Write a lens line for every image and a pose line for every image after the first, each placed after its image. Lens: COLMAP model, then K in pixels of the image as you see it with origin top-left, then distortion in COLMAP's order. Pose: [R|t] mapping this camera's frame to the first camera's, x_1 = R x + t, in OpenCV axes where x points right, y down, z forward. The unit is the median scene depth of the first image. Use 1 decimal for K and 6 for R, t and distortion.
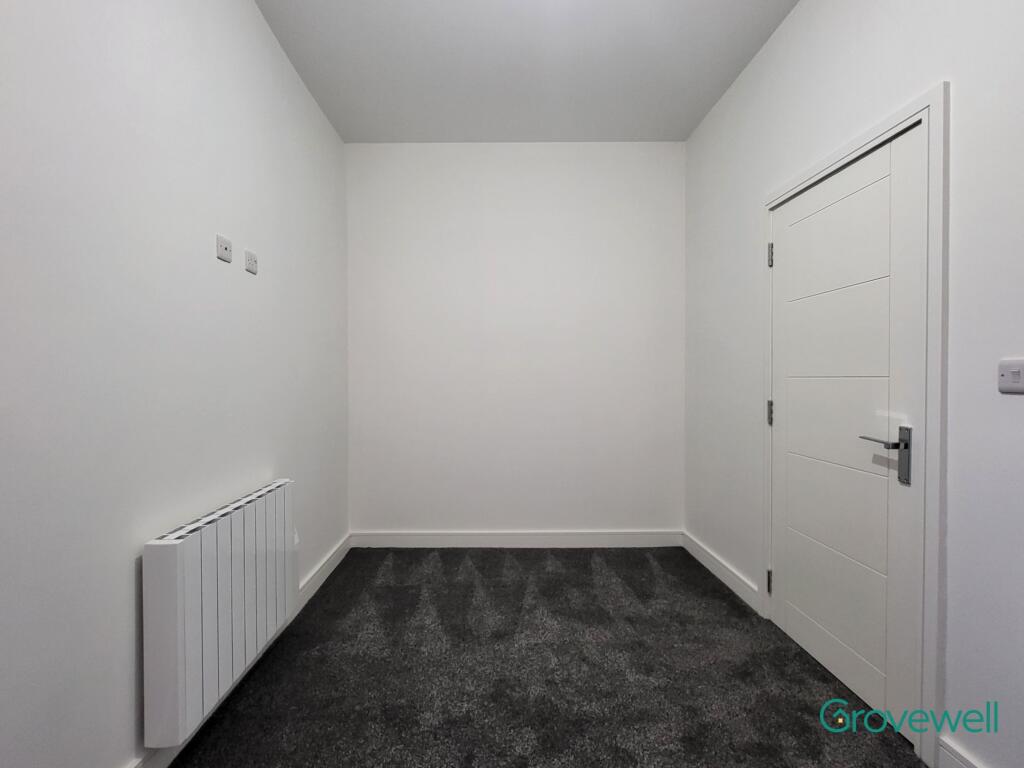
lens RADIAL K [[462.6, 0, 506.8], [0, 462.6, 386.0], [0, 0, 1]] dist [0.001635, -0.000634]
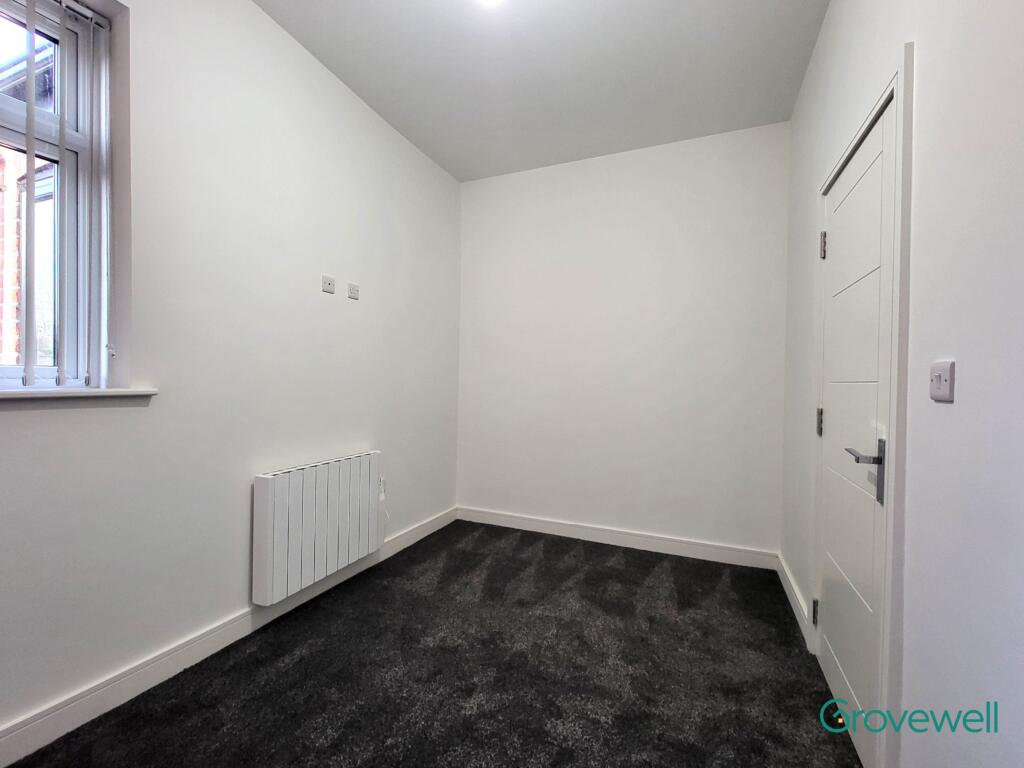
lens RADIAL K [[462.6, 0, 506.8], [0, 462.6, 386.0], [0, 0, 1]] dist [0.001635, -0.000634]
pose [[0.909262, 0.024405, -0.415508, 0.389218], [-0.027479, 0.999621, -0.001419, 0.005646], [0.415316, 0.012708, 0.909589, -0.059750]]
